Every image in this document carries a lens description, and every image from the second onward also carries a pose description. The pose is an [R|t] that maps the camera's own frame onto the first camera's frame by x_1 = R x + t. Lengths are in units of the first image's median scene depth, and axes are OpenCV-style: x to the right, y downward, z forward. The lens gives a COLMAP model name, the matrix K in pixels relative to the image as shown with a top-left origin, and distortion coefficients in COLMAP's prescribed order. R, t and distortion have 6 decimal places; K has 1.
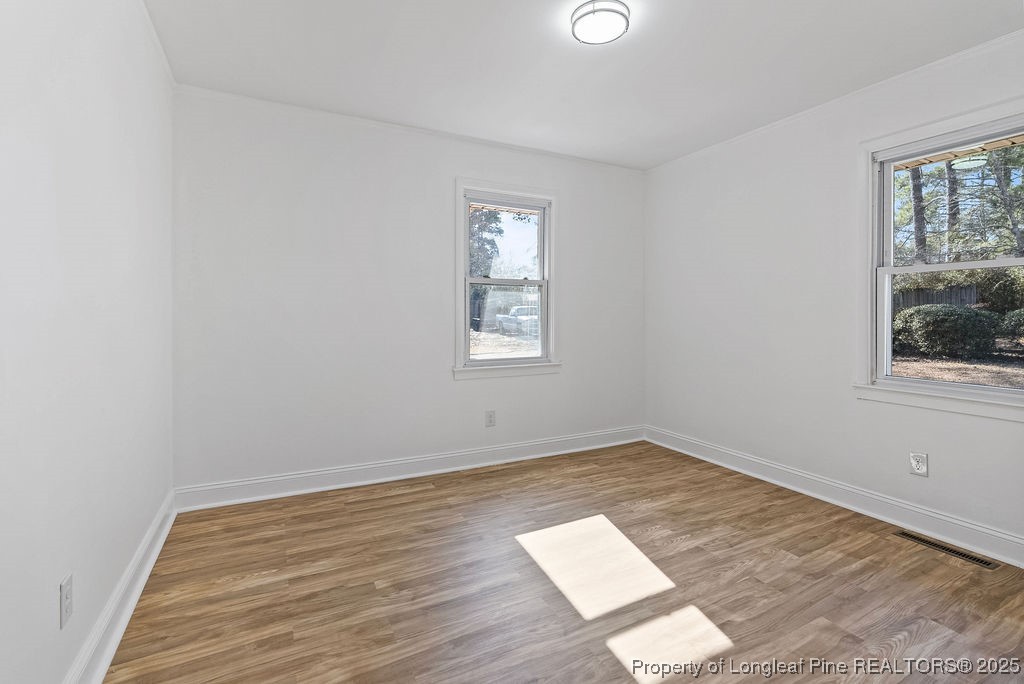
lens RADIAL K [[470.5, 0, 512.2], [0, 470.5, 331.4], [0, 0, 1]] dist [-0.007974, 0.006307]
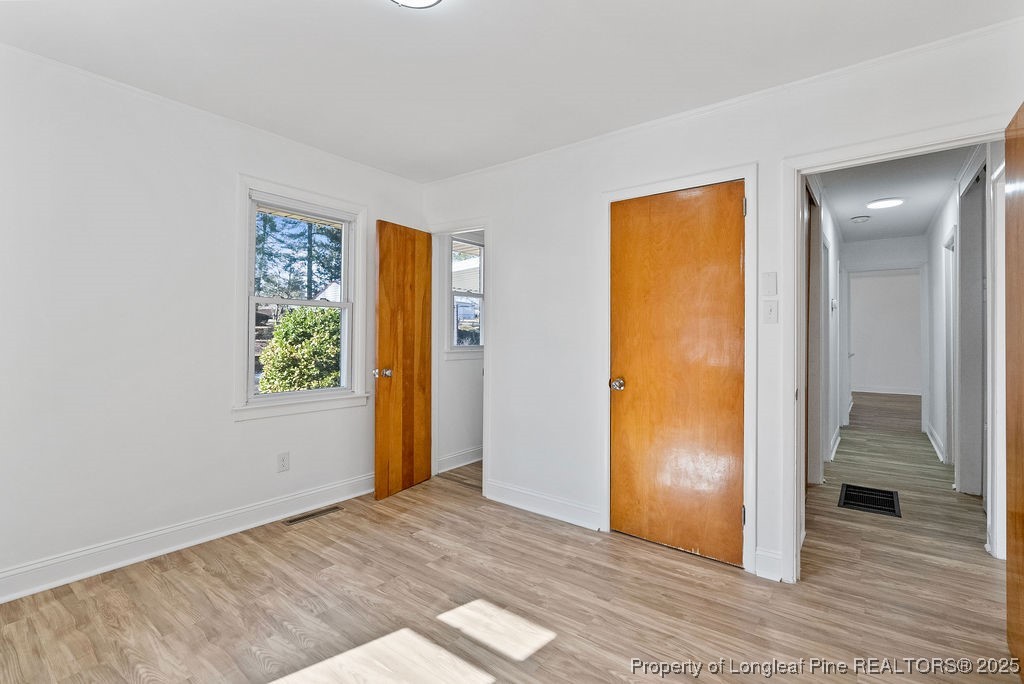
lens RADIAL K [[470.5, 0, 512.2], [0, 470.5, 331.4], [0, 0, 1]] dist [-0.007974, 0.006307]
pose [[-0.416864, 0.004444, 0.908958, -0.522349], [0.024916, 0.999668, 0.006539, -0.053881], [-0.908628, 0.025373, -0.416836, 1.007153]]
